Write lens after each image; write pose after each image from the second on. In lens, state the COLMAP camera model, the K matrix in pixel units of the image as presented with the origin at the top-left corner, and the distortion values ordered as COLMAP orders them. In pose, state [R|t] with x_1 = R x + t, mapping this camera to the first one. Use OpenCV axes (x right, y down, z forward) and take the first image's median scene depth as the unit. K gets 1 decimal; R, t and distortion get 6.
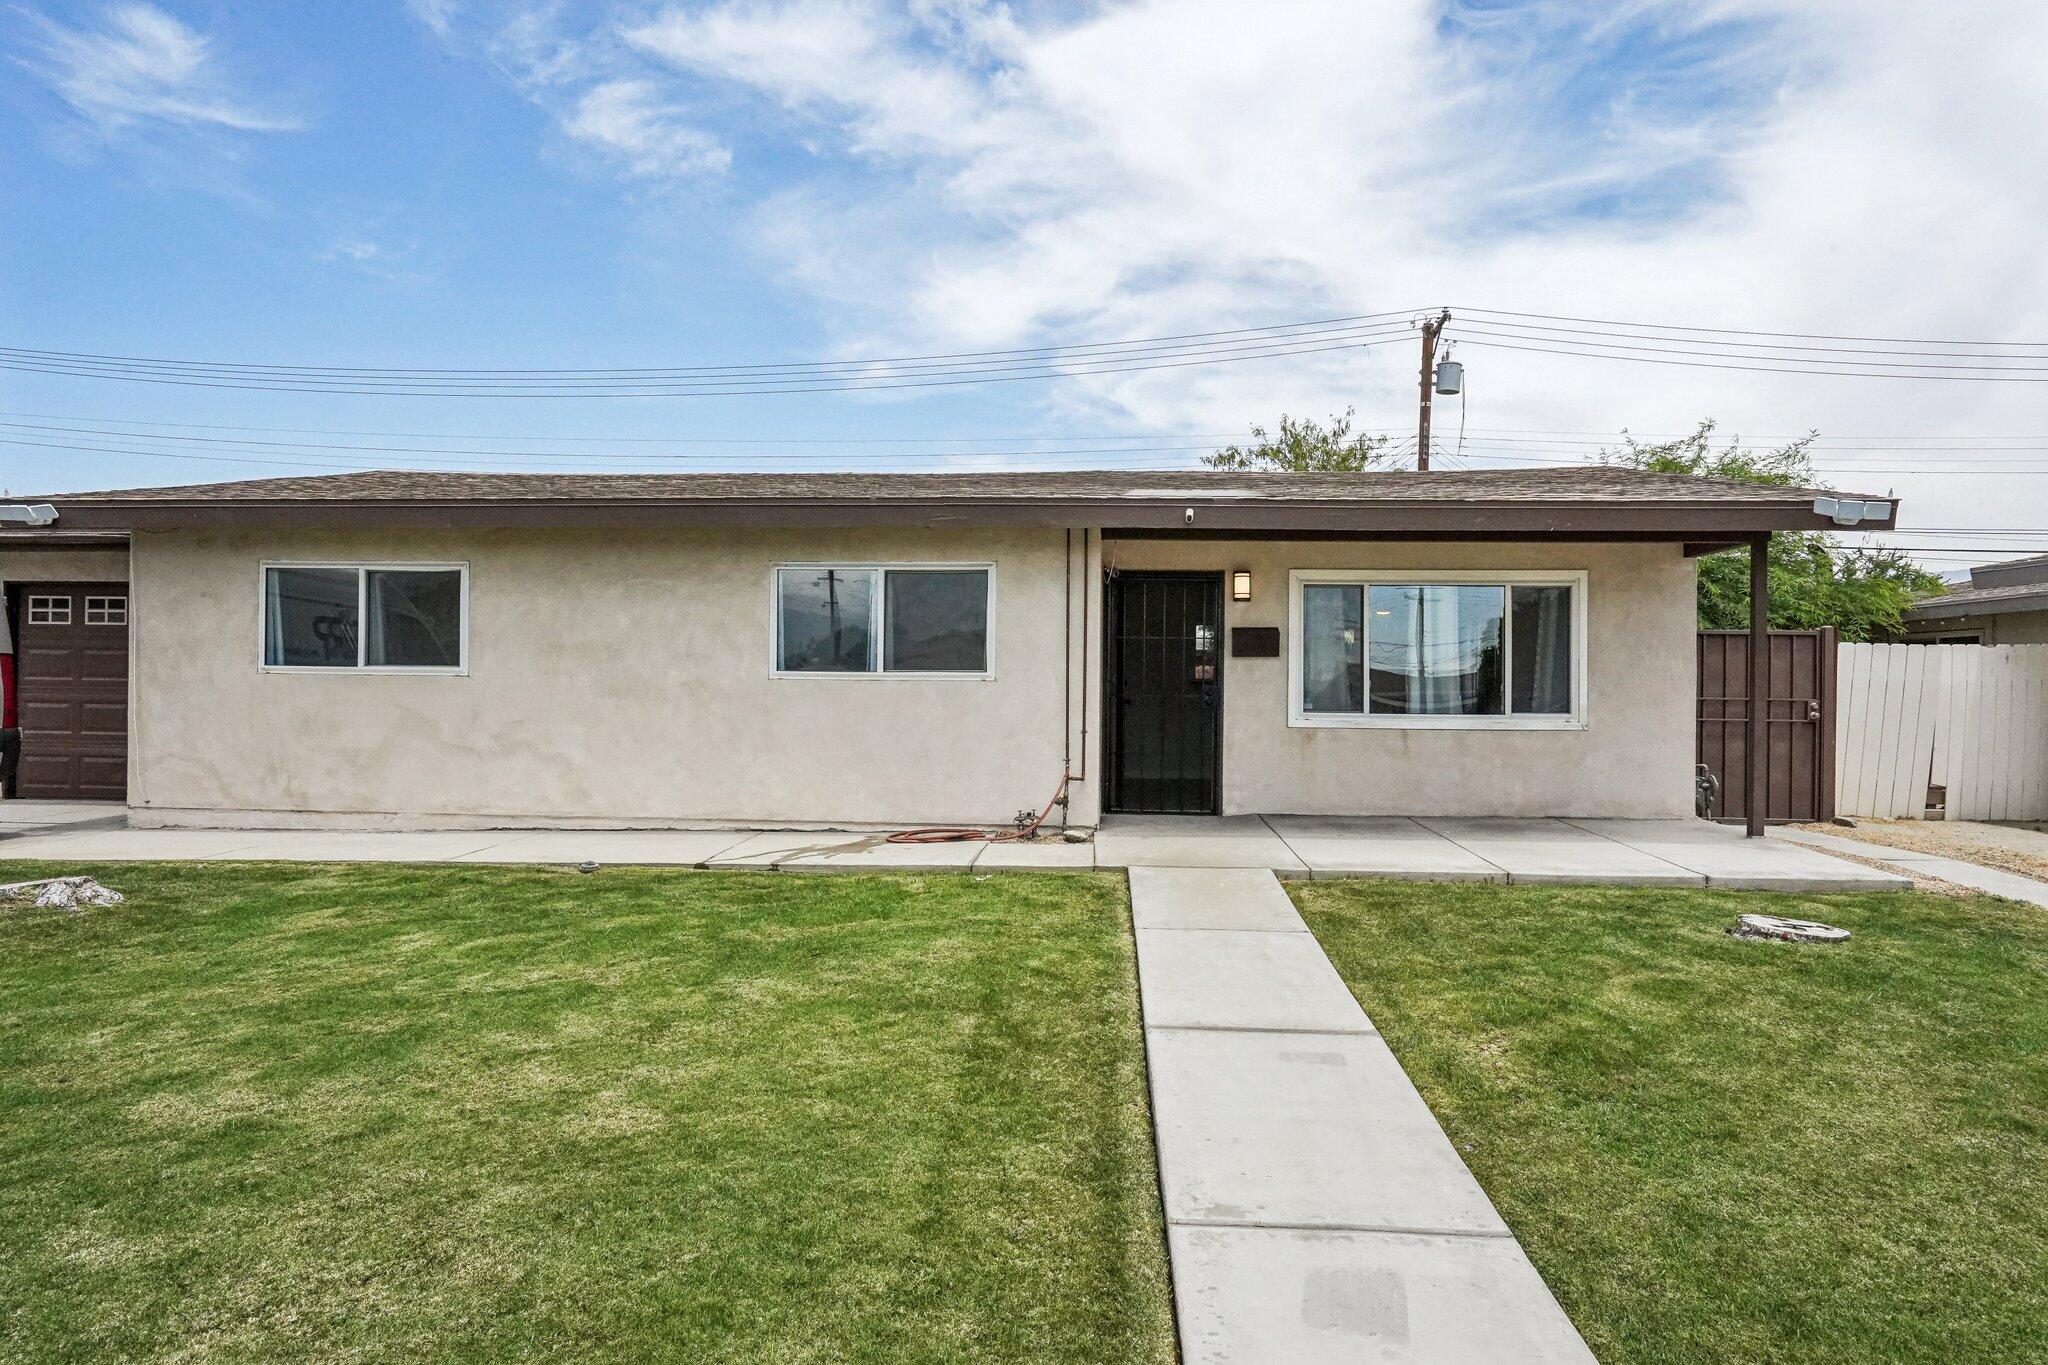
lens RADIAL K [[1234.4, 0, 1027.6], [0, 1234.4, 684.5], [0, 0, 1]] dist [-0.010143, 0.001201]
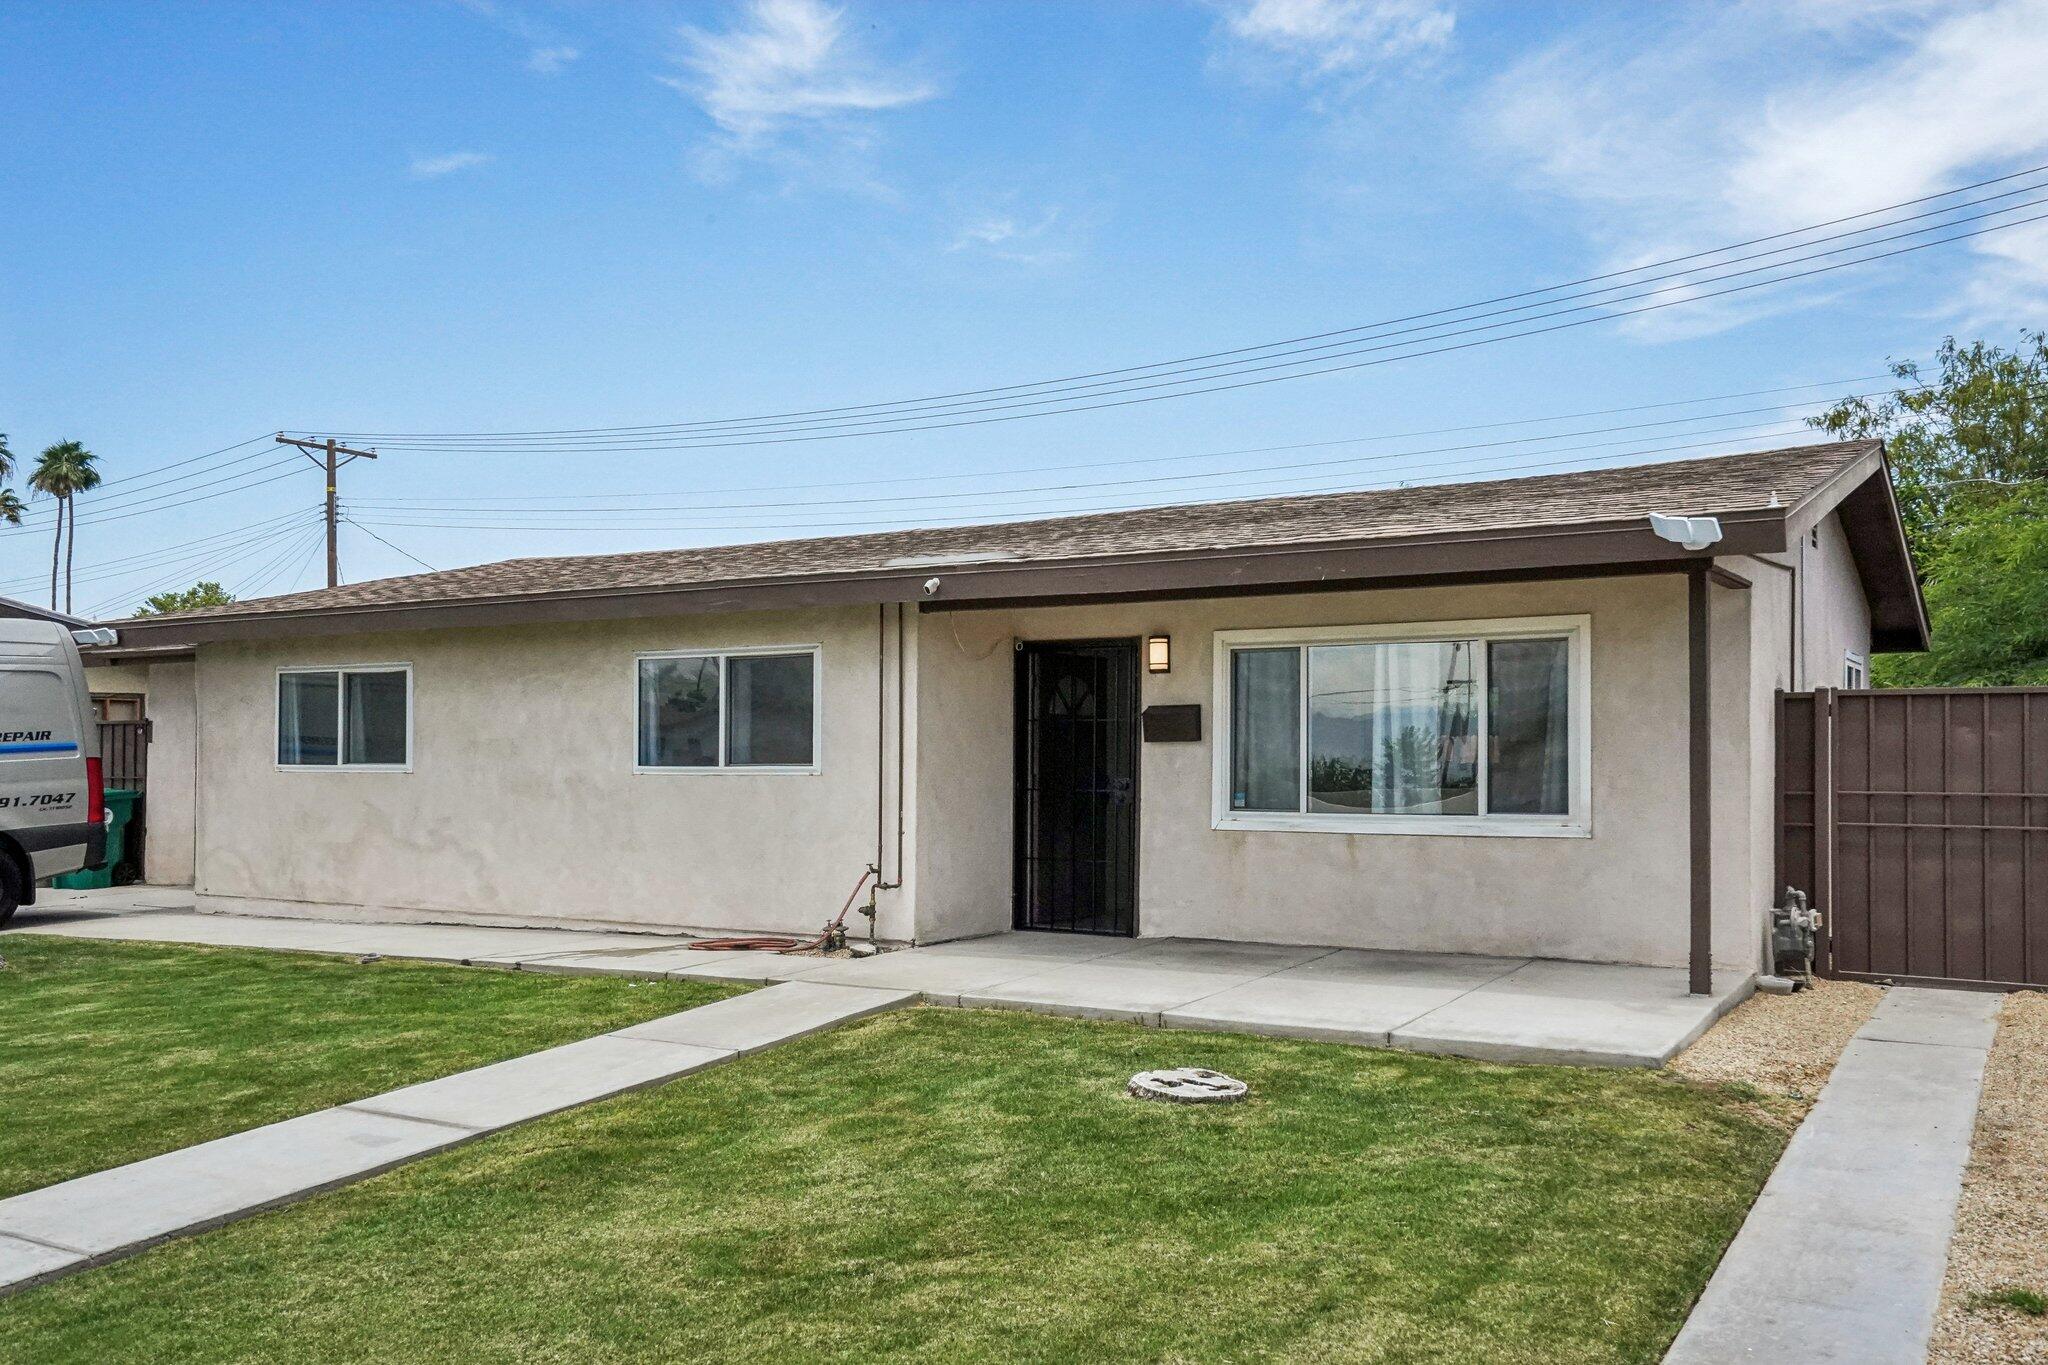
lens RADIAL K [[1745.5, 0, 1021.8], [0, 1745.5, 702.3], [0, 0, 1]] dist [0.033075, -0.000910]
pose [[0.885994, -0.025296, -0.463005, 0.666599], [0.008688, 0.999241, -0.037968, -0.006007], [0.463614, 0.029617, 0.885542, -0.058990]]
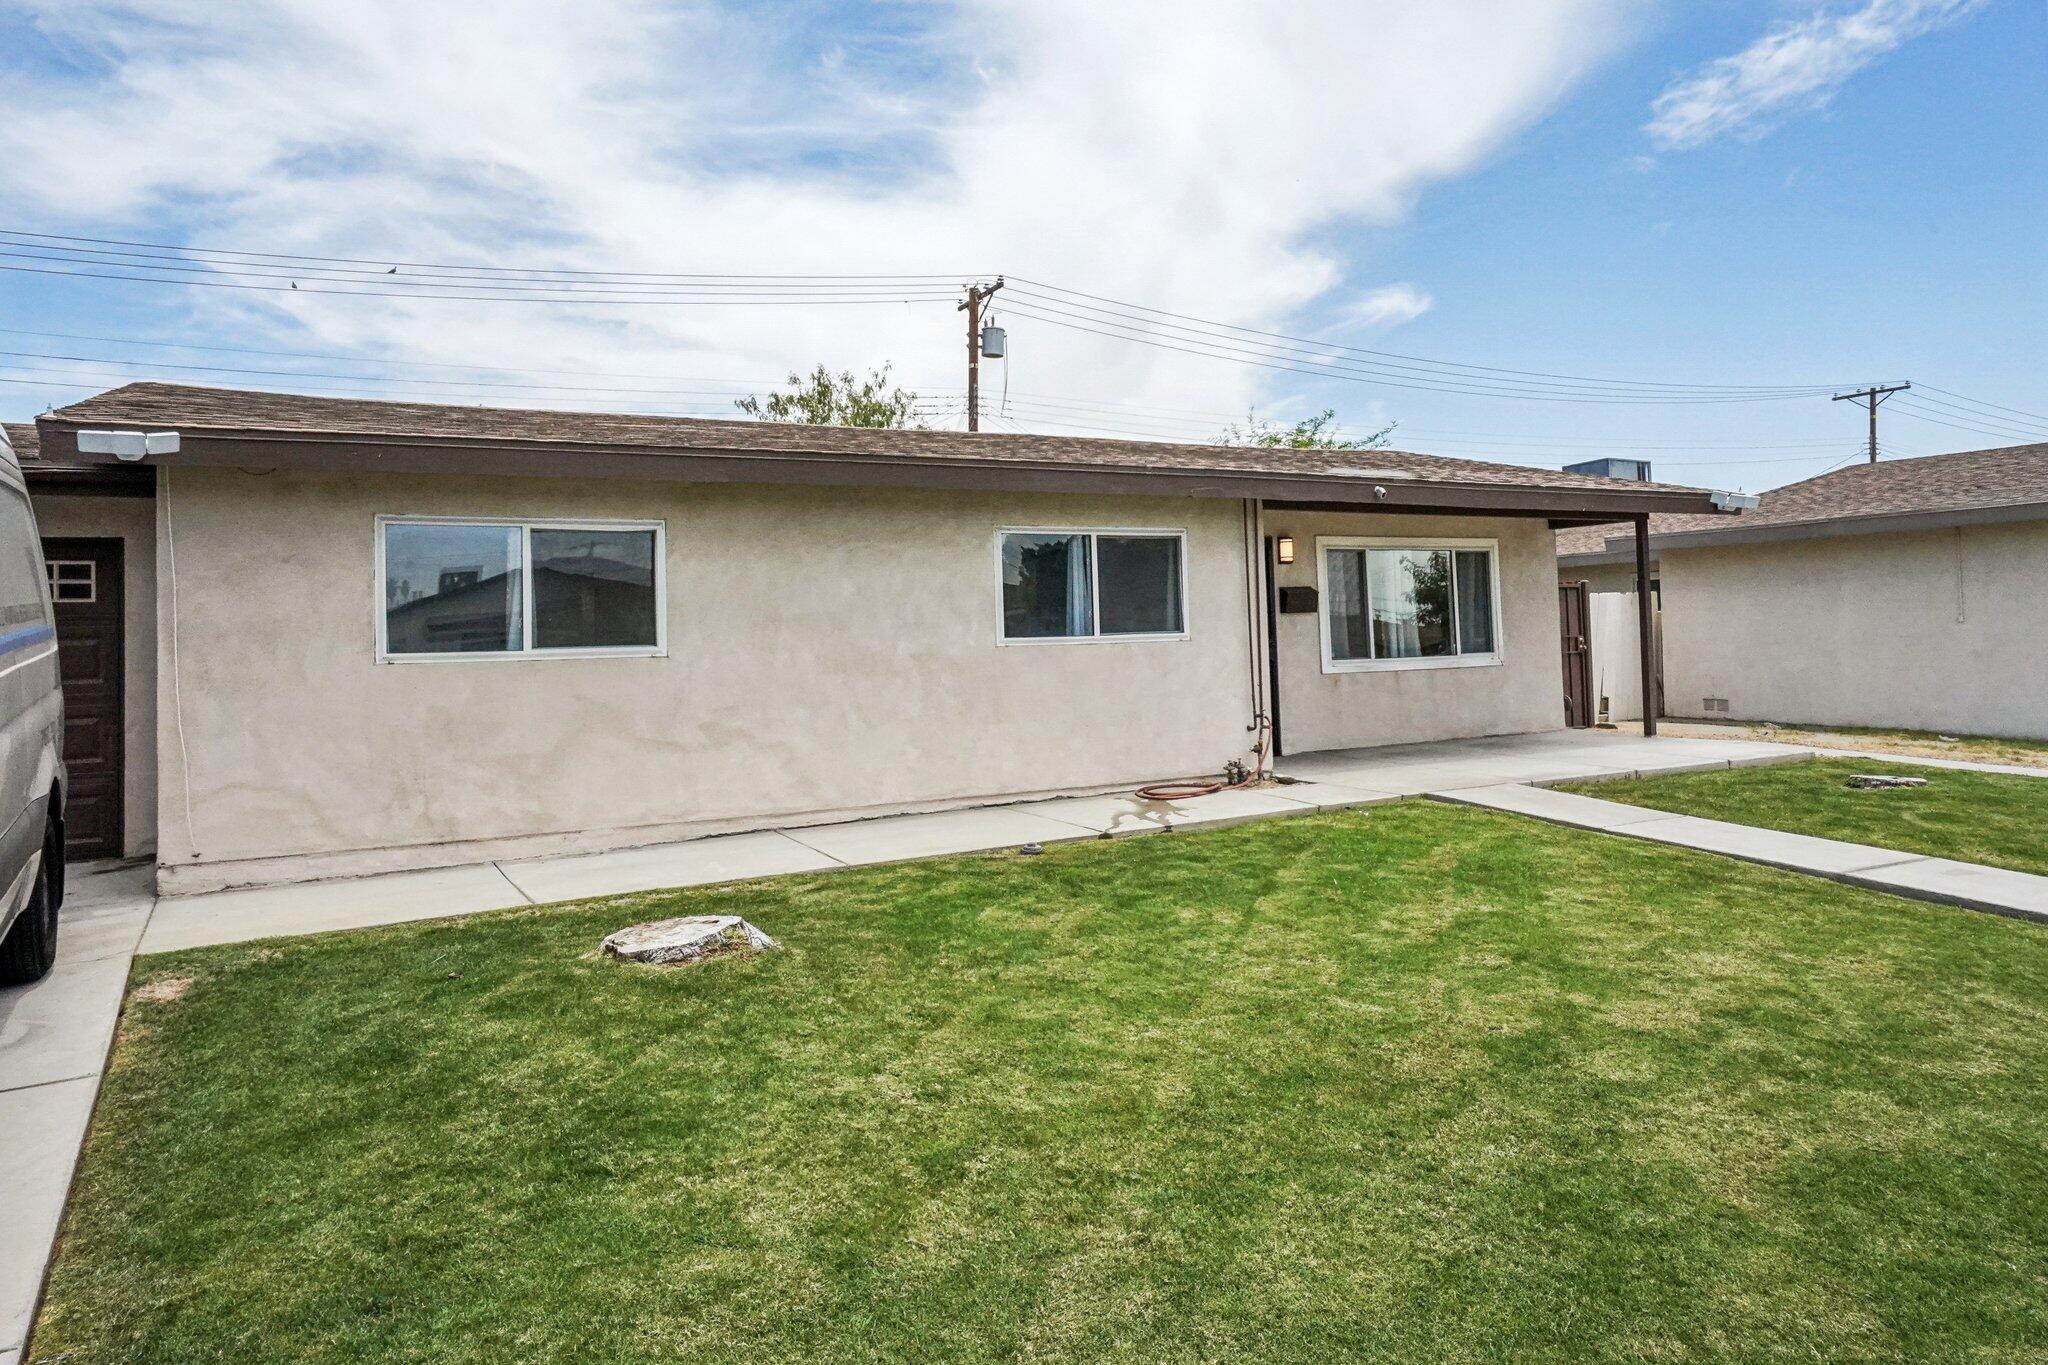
lens RADIAL K [[1374.6, 0, 1054.6], [0, 1374.6, 603.6], [0, 0, 1]] dist [-0.024781, 0.020793]
pose [[0.835432, -0.019203, 0.549258, -0.737418], [0.038202, 0.999001, -0.023179, -0.011120], [-0.548265, 0.040348, 0.835331, 0.077651]]
